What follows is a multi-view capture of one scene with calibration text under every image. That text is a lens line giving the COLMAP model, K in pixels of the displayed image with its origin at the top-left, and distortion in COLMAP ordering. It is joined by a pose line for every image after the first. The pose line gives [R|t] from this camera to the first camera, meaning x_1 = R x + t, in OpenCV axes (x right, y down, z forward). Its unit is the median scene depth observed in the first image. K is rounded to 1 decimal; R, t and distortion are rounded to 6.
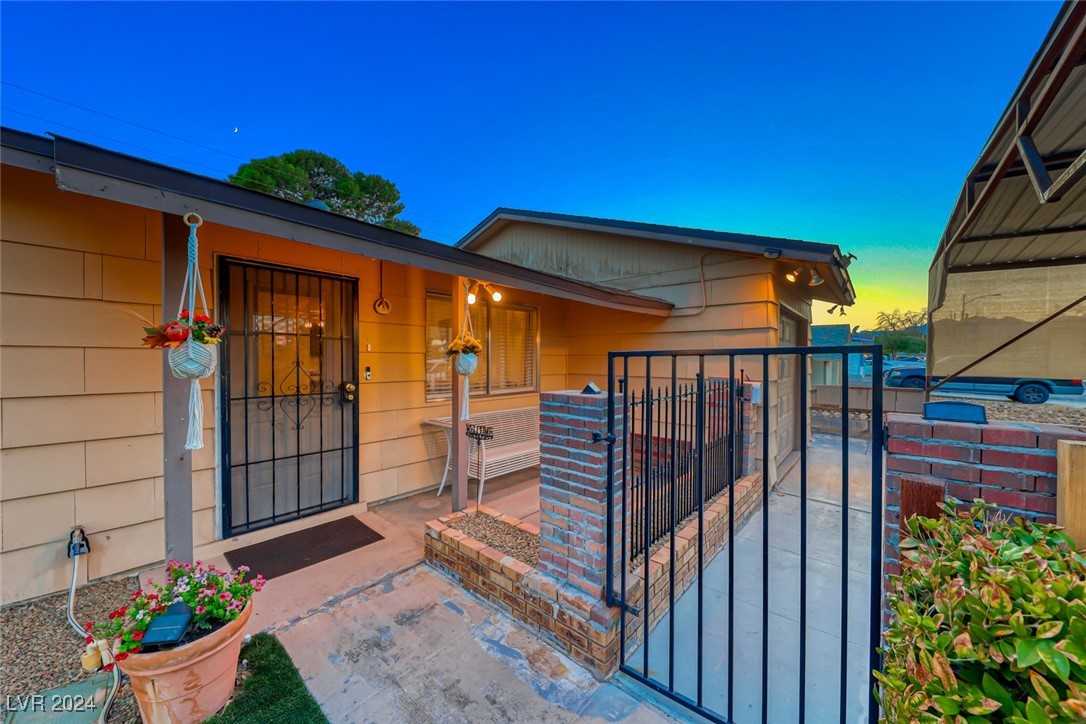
lens RADIAL K [[378.6, 0, 539.7], [0, 378.6, 363.2], [0, 0, 1]] dist [0.010256, -0.006554]
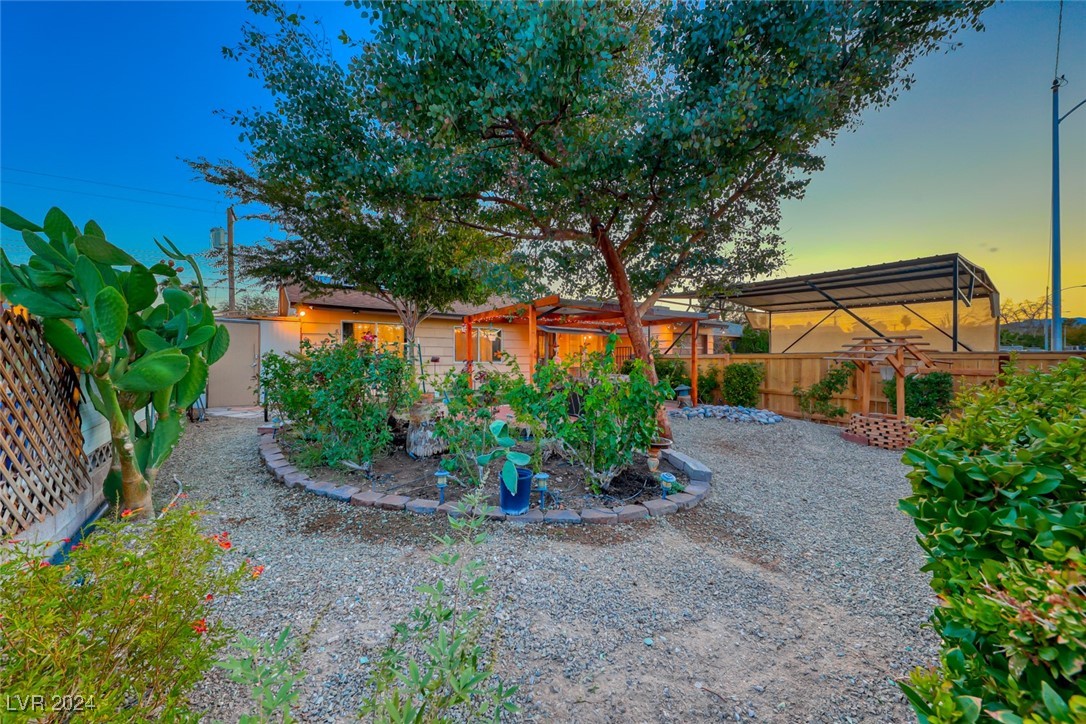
lens RADIAL K [[378.6, 0, 539.7], [0, 378.6, 363.2], [0, 0, 1]] dist [0.010256, -0.006554]
pose [[0.975759, -0.005213, -0.218787, 0.252983], [0.005685, 0.999983, 0.001529, 0.117972], [0.218775, -0.002736, 0.975771, -3.081412]]
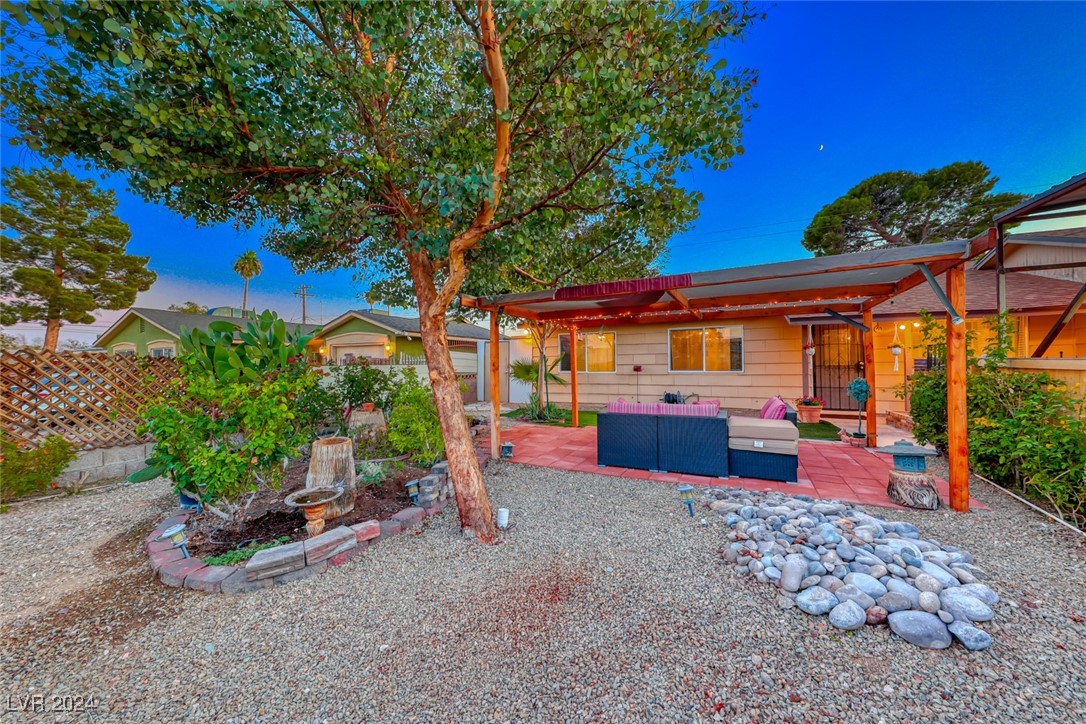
lens RADIAL K [[378.6, 0, 539.7], [0, 378.6, 363.2], [0, 0, 1]] dist [0.010256, -0.006554]
pose [[0.271309, -0.013724, -0.962394, 1.266320], [0.002851, 0.999905, -0.013455, 0.084564], [0.962488, 0.000907, 0.271322, -1.631573]]
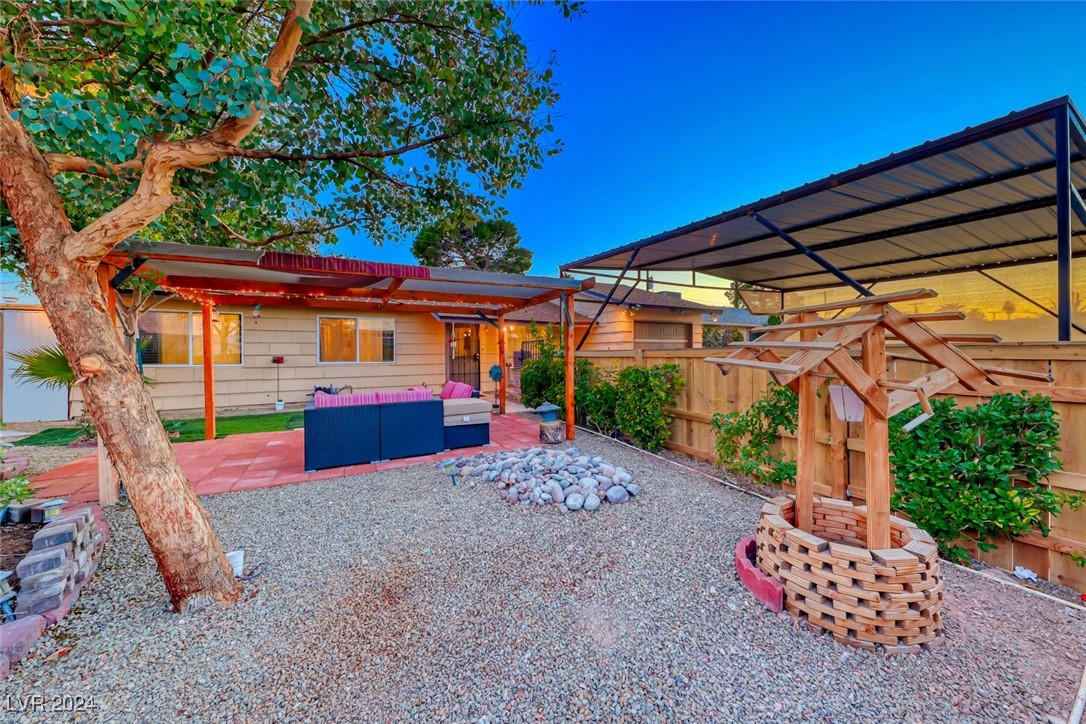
lens RADIAL K [[389.5, 0, 541.2], [0, 389.5, 357.1], [0, 0, 1]] dist [0.008742, -0.006416]
pose [[0.945304, -0.011683, -0.325980, 1.073947], [0.010649, 0.999931, -0.004957, 0.099874], [0.326016, 0.001215, 0.945364, -1.926409]]
